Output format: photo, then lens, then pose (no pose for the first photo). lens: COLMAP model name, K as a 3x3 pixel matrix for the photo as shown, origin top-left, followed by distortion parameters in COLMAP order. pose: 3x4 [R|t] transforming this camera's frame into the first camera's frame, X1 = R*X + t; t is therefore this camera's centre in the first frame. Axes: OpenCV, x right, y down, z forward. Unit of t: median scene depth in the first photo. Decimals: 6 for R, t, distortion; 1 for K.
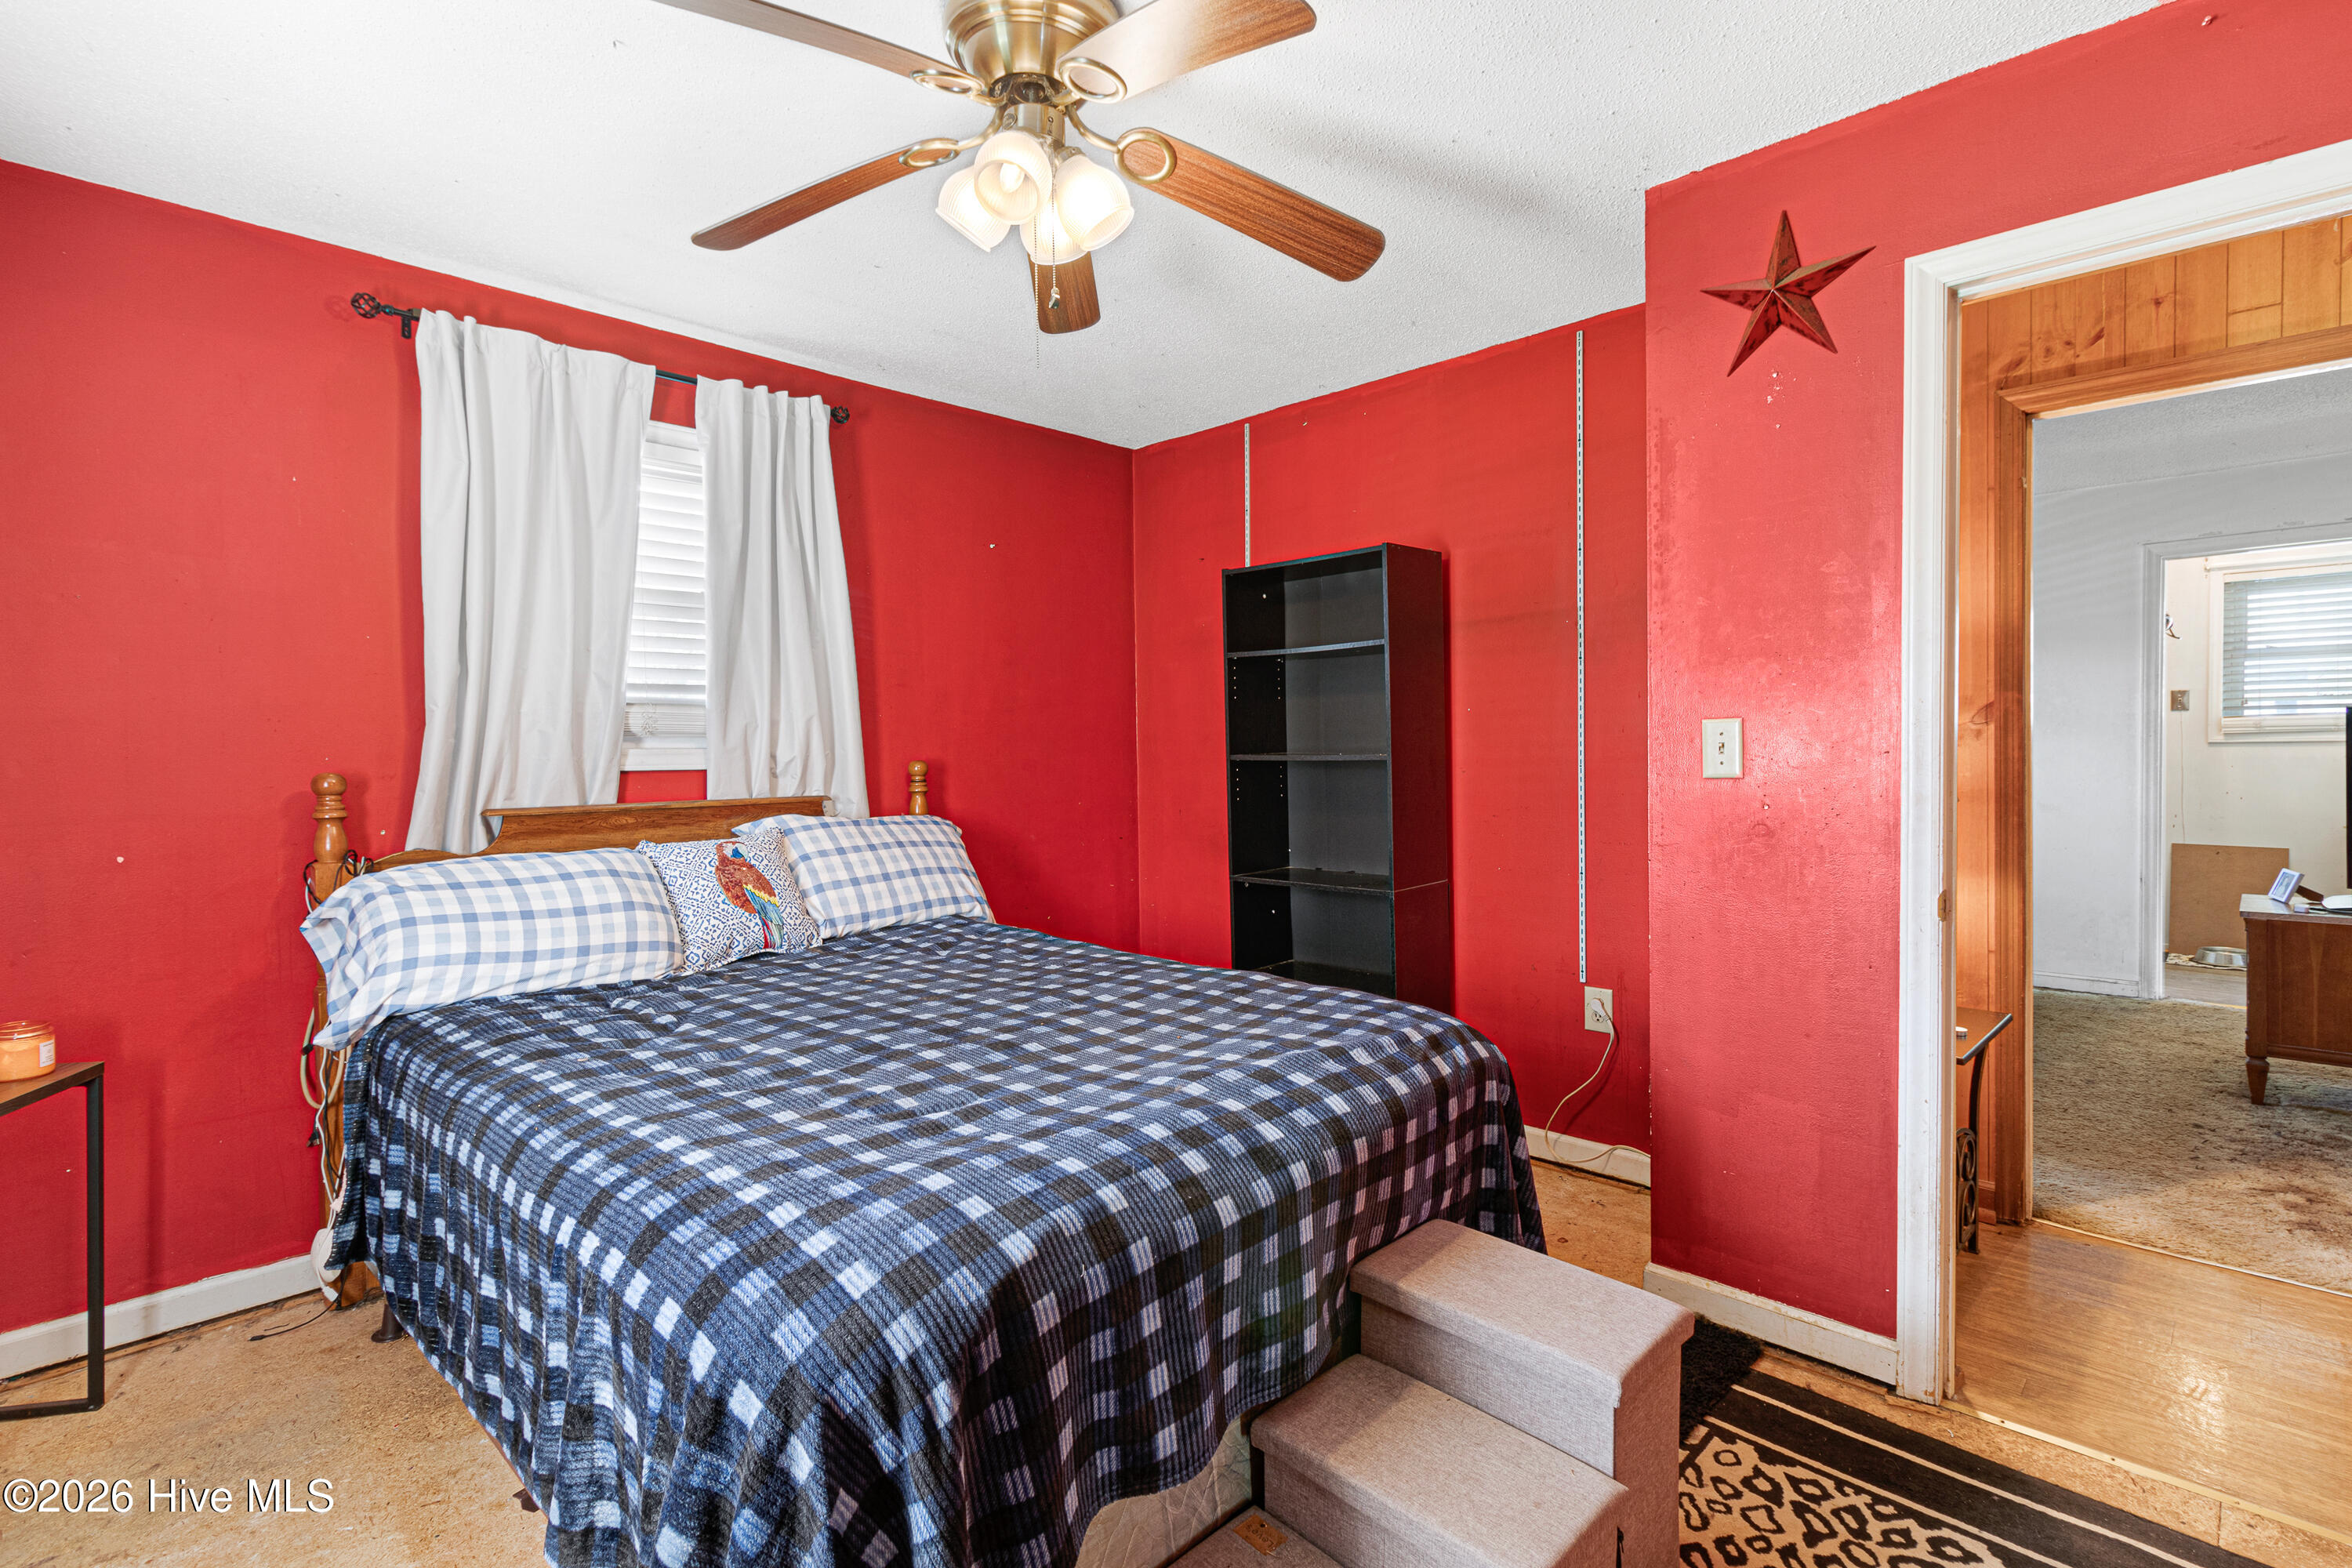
lens RADIAL K [[1081.6, 0, 1176.0], [0, 1081.6, 784.0], [0, 0, 1]] dist [-0.001941, -0.000052]
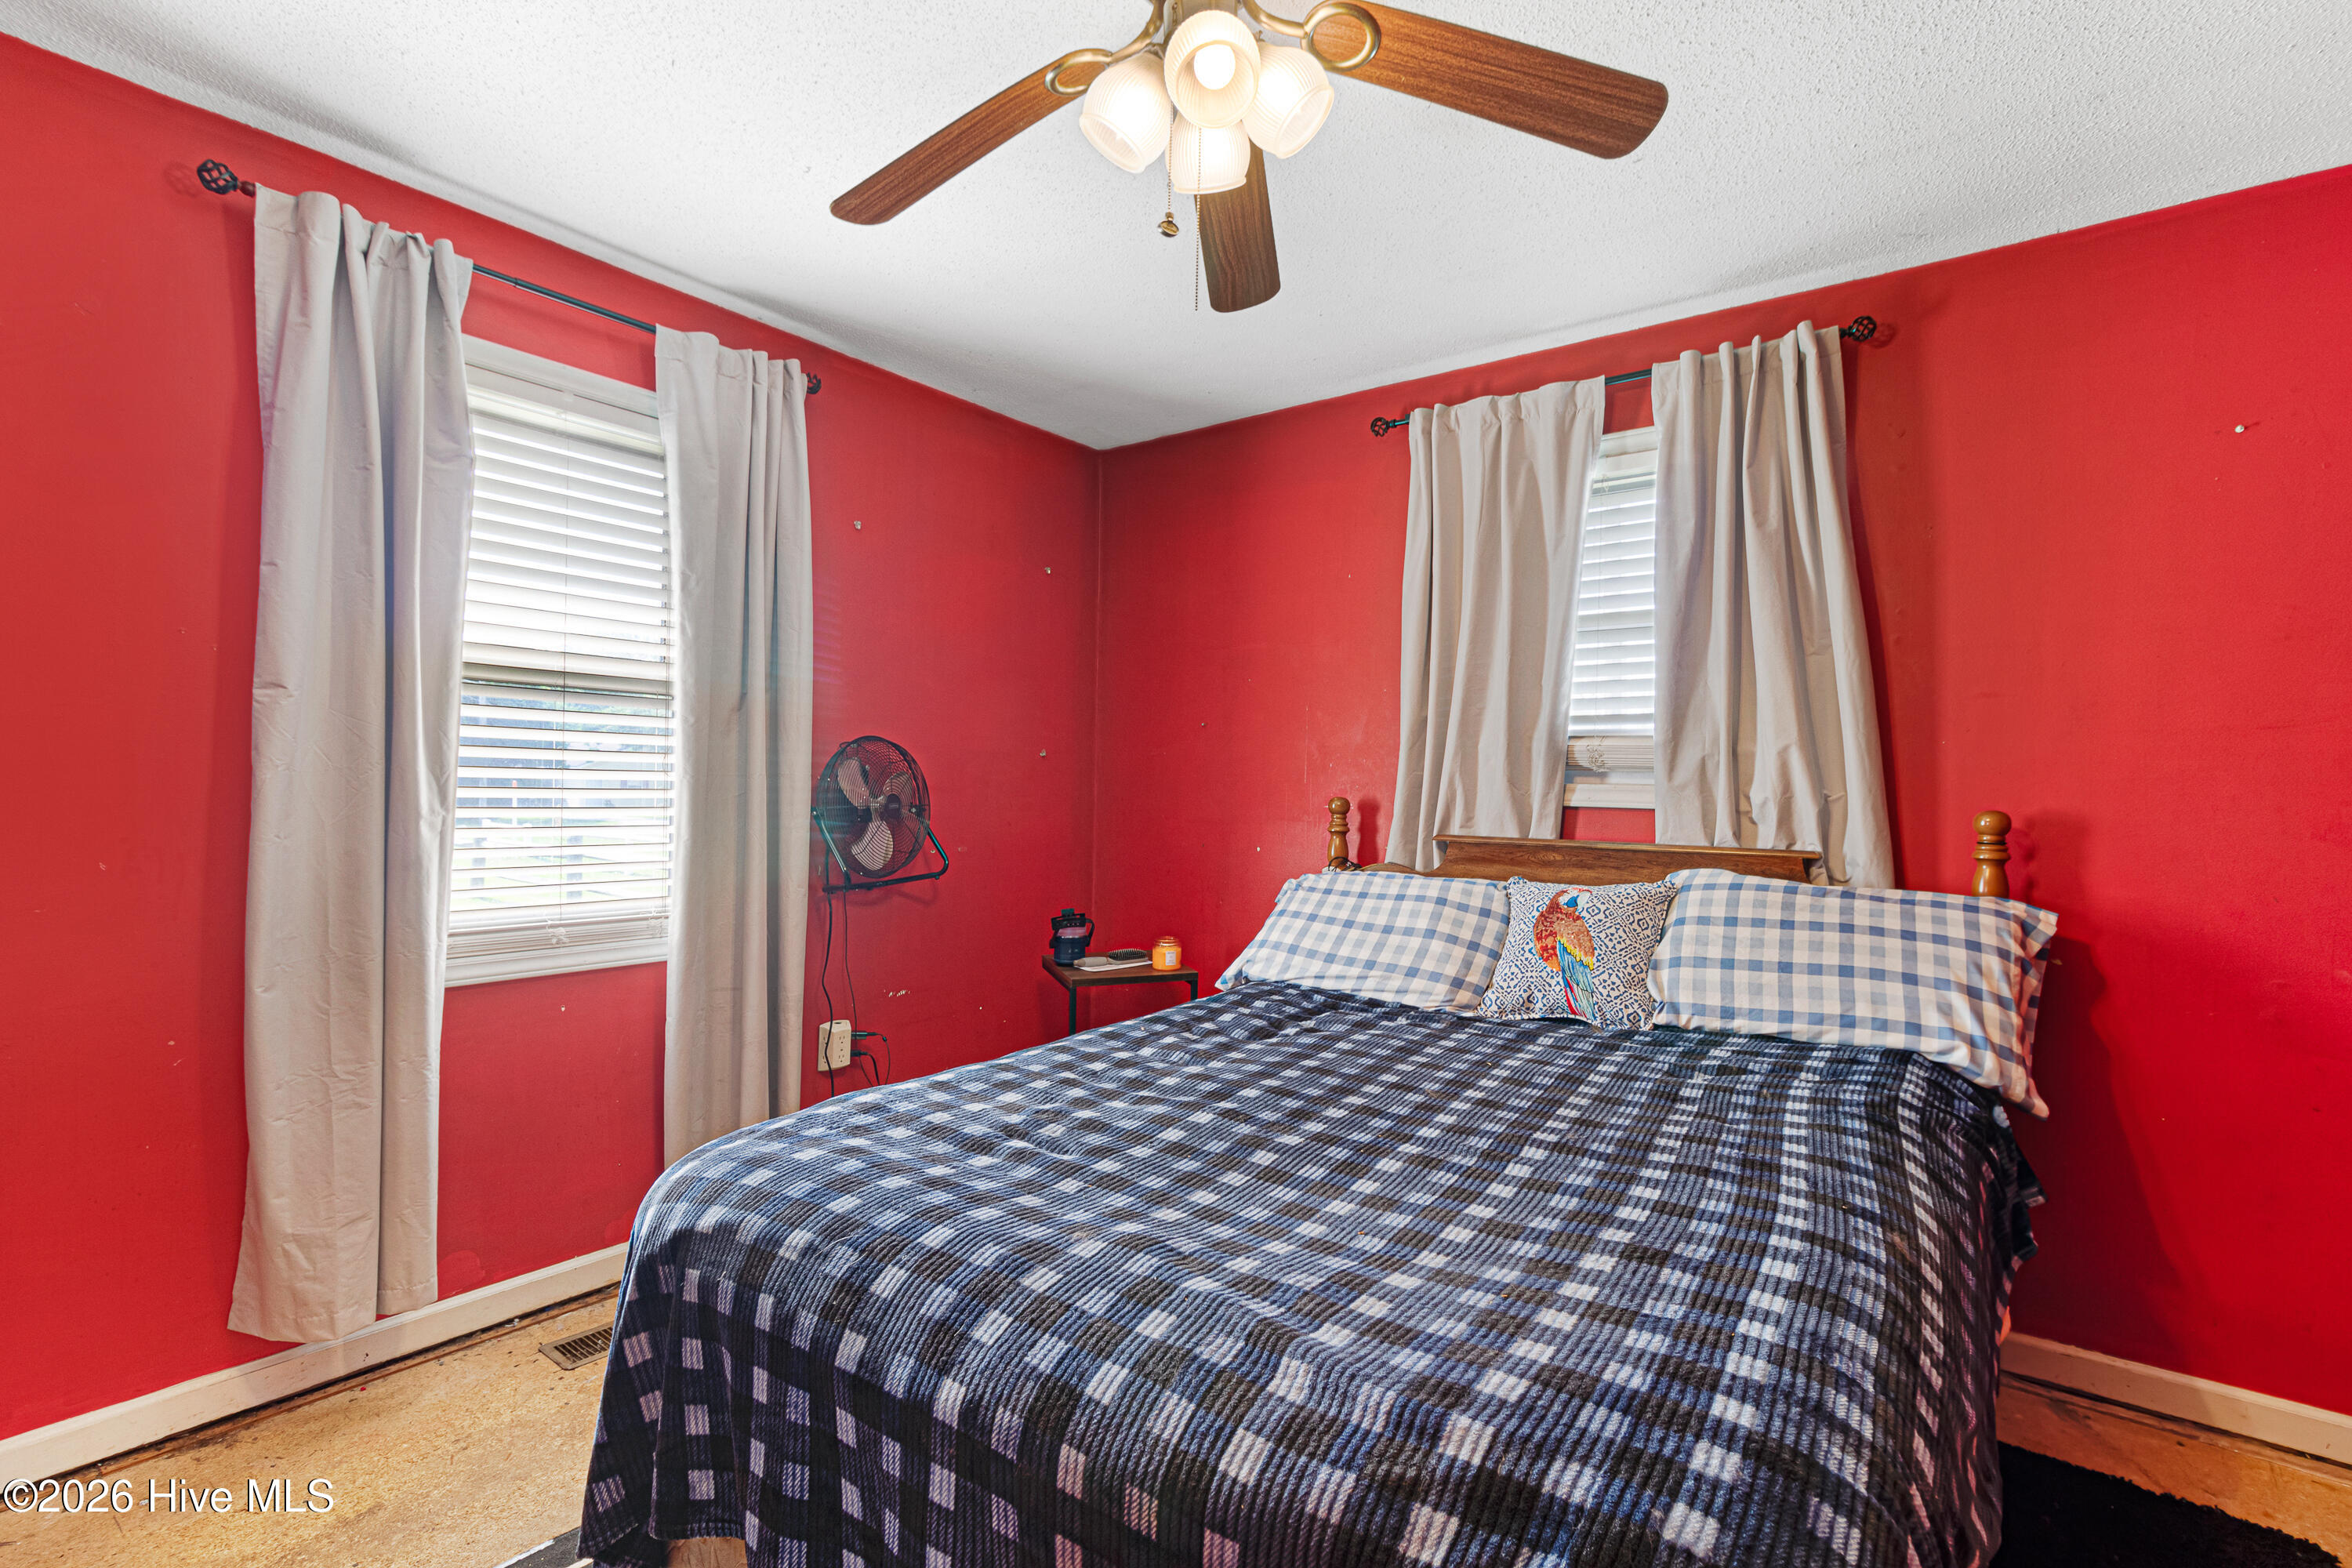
lens RADIAL K [[1080.4, 0, 1163.2], [0, 1080.4, 792.7], [0, 0, 1]] dist [0.000989, 0.000290]
pose [[0.134904, 0.020935, -0.990638, 0.409445], [-0.054428, 0.998424, 0.013688, -0.018127], [0.989363, 0.052072, 0.135831, 0.525659]]
